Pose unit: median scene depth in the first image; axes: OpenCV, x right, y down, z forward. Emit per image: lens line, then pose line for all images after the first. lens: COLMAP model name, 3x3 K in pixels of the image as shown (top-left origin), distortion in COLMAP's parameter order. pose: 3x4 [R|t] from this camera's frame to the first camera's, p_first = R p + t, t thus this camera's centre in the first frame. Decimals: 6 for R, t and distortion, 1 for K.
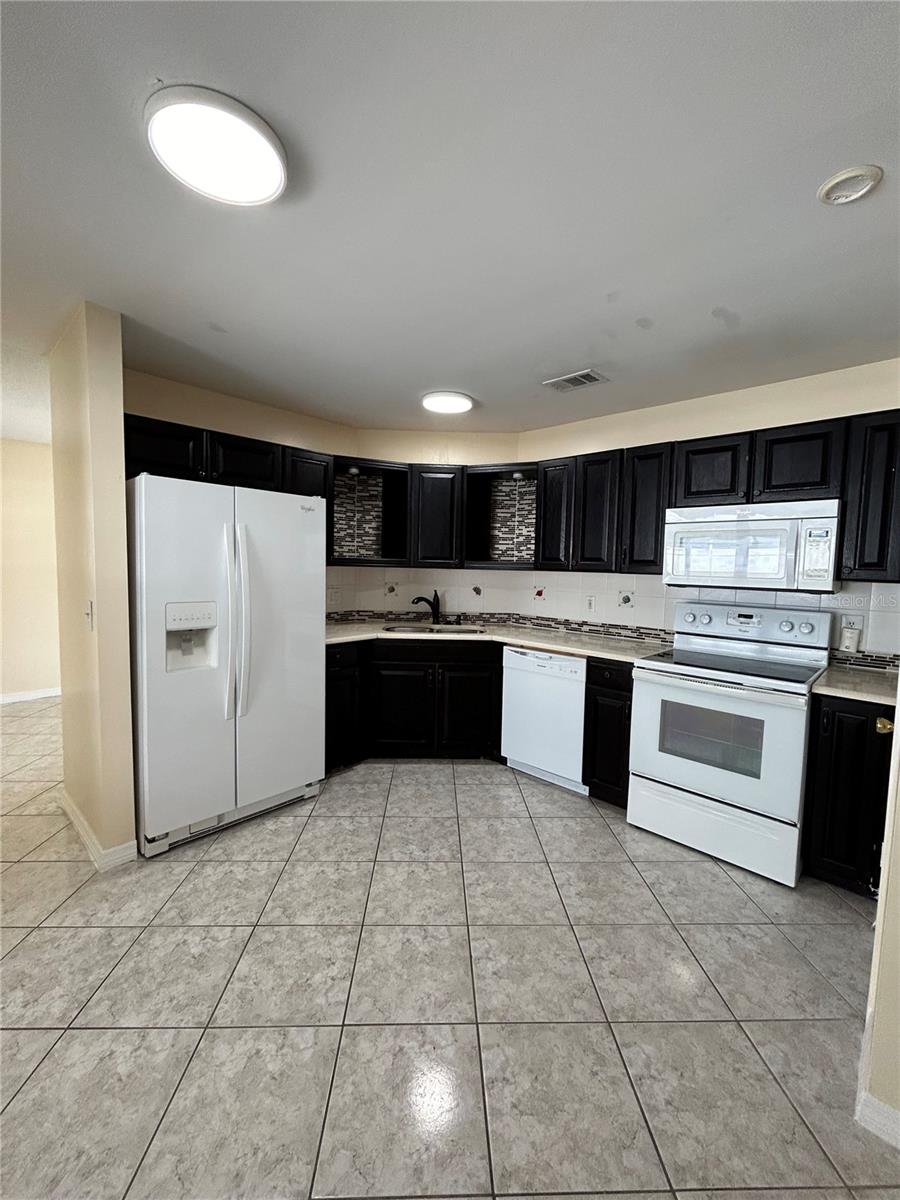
lens RADIAL K [[485.5, 0, 452.2], [0, 485.5, 598.0], [0, 0, 1]] dist [-0.011026, 0.000283]
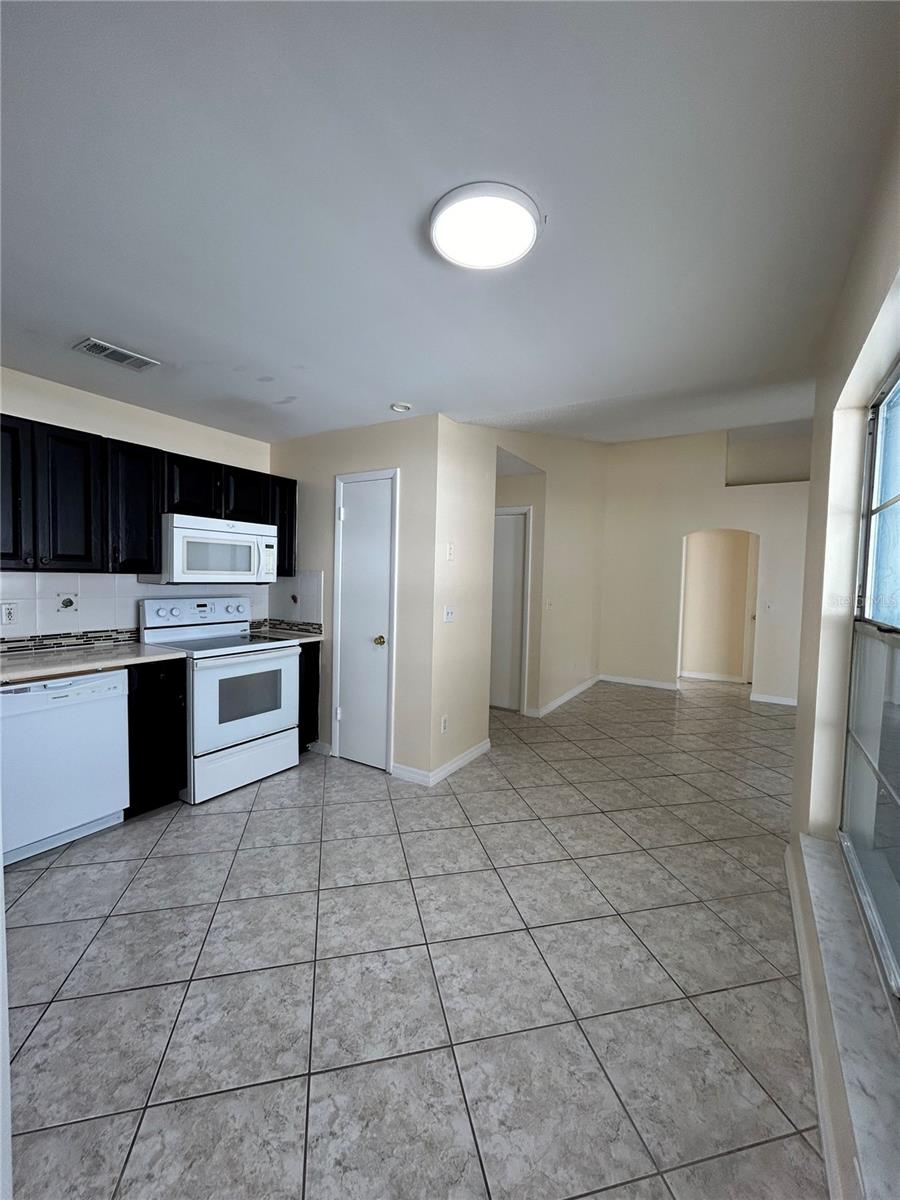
lens RADIAL K [[485.5, 0, 452.2], [0, 485.5, 598.0], [0, 0, 1]] dist [-0.011026, 0.000283]
pose [[-0.198006, -0.073130, 0.977469, -0.847674], [0.041625, 0.995686, 0.082925, -0.066701], [-0.979317, 0.057107, -0.194108, 0.680632]]
